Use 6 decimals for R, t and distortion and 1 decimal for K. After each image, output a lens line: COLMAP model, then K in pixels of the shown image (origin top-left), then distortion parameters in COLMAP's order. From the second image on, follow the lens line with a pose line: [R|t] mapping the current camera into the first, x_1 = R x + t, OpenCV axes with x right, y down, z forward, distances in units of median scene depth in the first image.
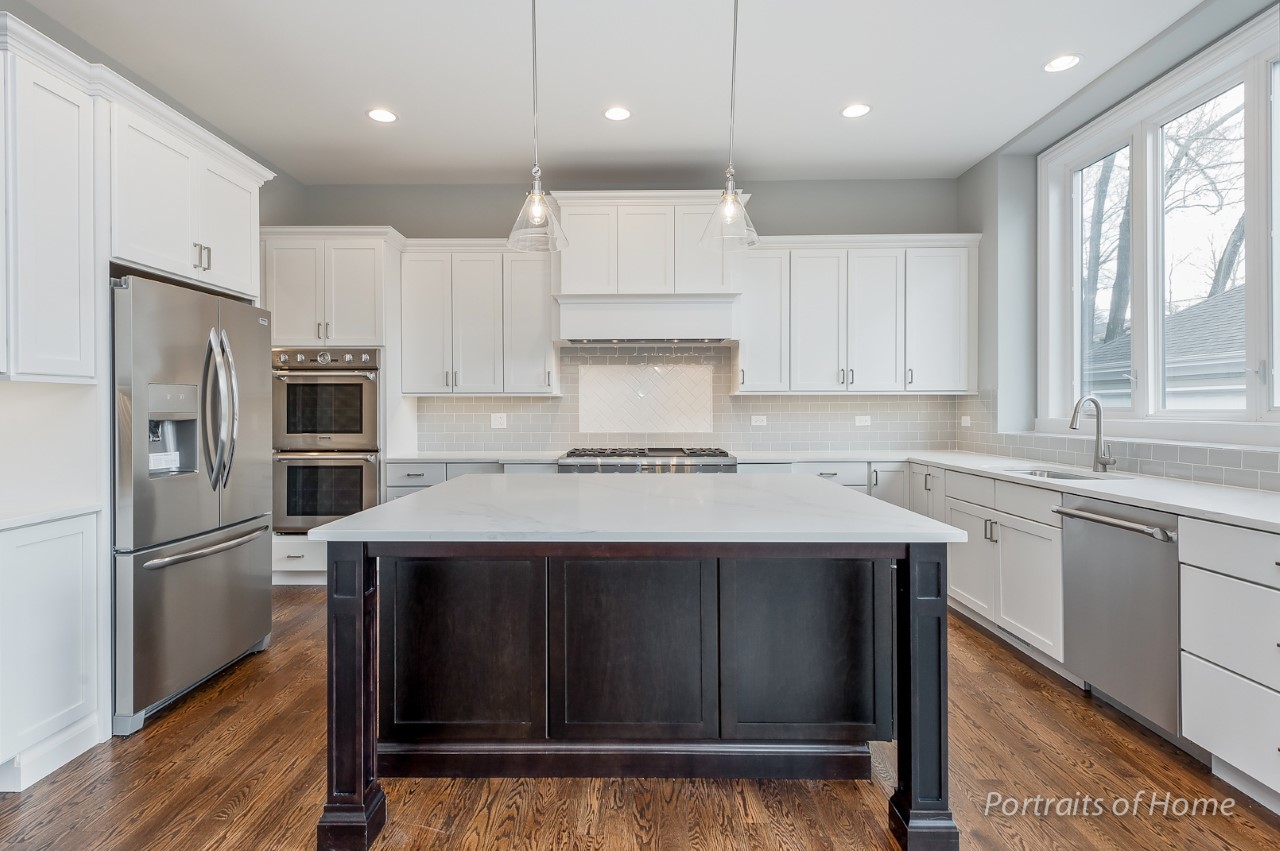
lens RADIAL K [[638.7, 0, 636.2], [0, 638.7, 416.1], [0, 0, 1]] dist [0.004588, -0.001775]
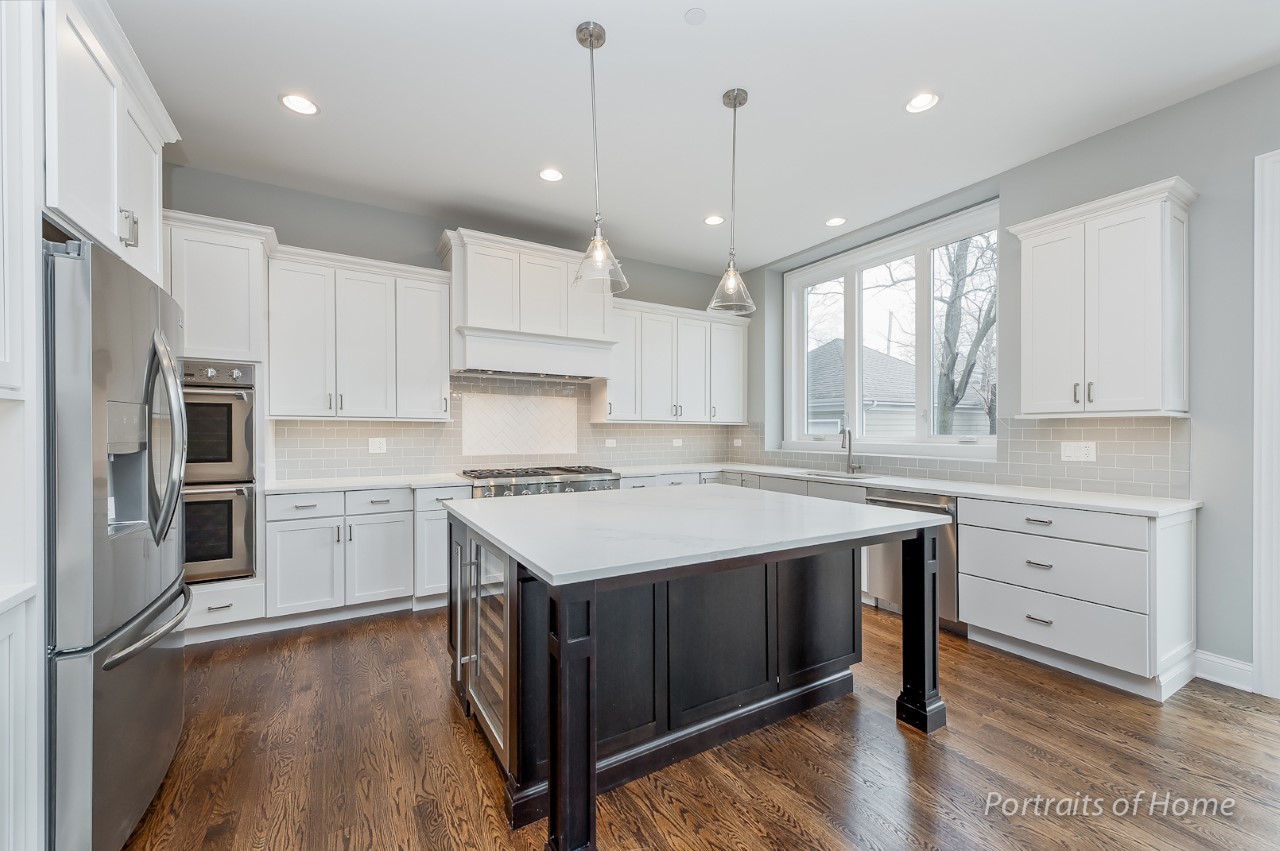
lens RADIAL K [[506.4, 0, 642.6], [0, 506.4, 433.0], [0, 0, 1]] dist [-0.000624, -0.000030]
pose [[0.849167, 0.003648, 0.528112, -0.317056], [0.000257, 0.999973, -0.007322, -0.006518], [-0.528124, 0.006354, 0.849143, 0.130029]]
